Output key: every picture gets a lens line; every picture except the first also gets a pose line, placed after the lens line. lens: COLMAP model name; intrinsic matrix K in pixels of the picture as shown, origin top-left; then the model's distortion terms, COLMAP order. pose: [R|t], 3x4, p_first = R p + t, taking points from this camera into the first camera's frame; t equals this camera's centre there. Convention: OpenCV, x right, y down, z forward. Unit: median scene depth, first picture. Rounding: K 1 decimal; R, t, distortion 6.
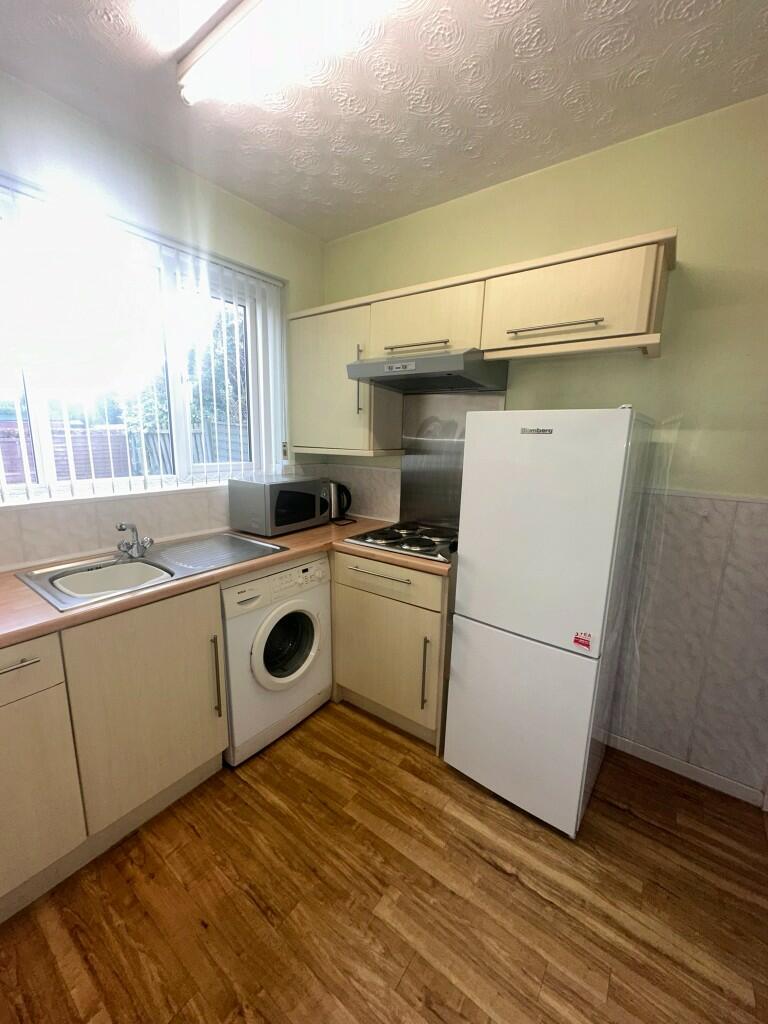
lens RADIAL K [[406.6, 0, 384.9], [0, 406.6, 513.3], [0, 0, 1]] dist [-0.001021, 0.000553]
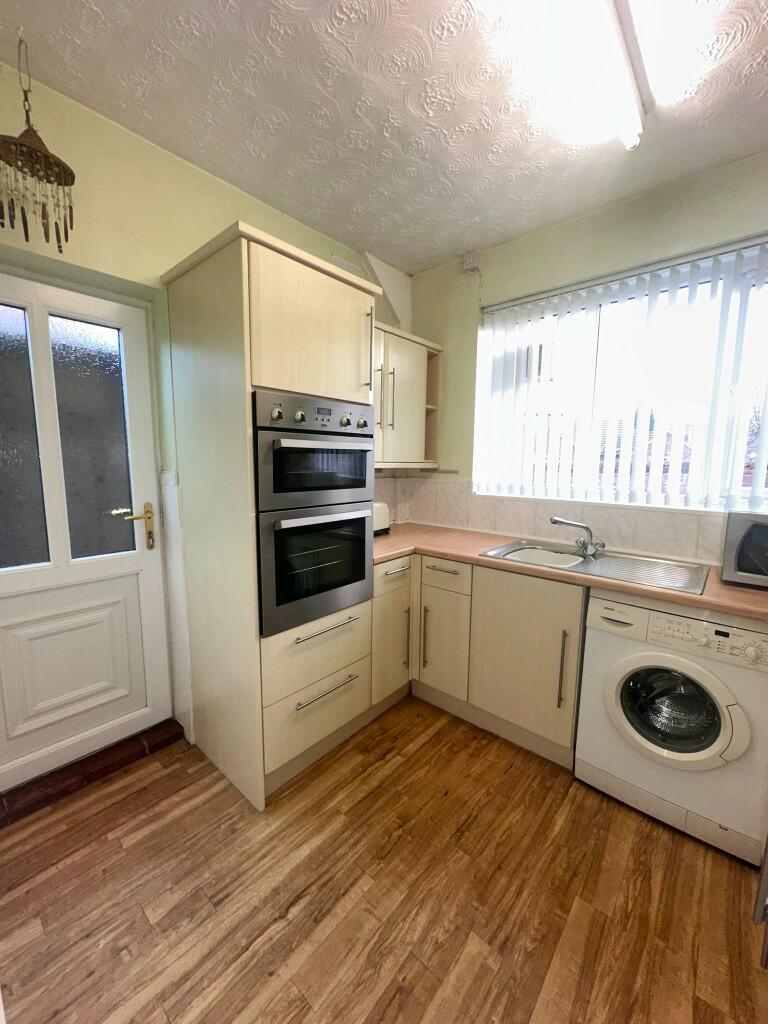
lens RADIAL K [[406.6, 0, 384.9], [0, 406.6, 513.3], [0, 0, 1]] dist [-0.001021, 0.000553]
pose [[-0.078185, 0.111570, -0.990676, 0.720406], [-0.201311, 0.971481, 0.125295, -0.046799], [0.976402, 0.209230, -0.053495, 0.565257]]
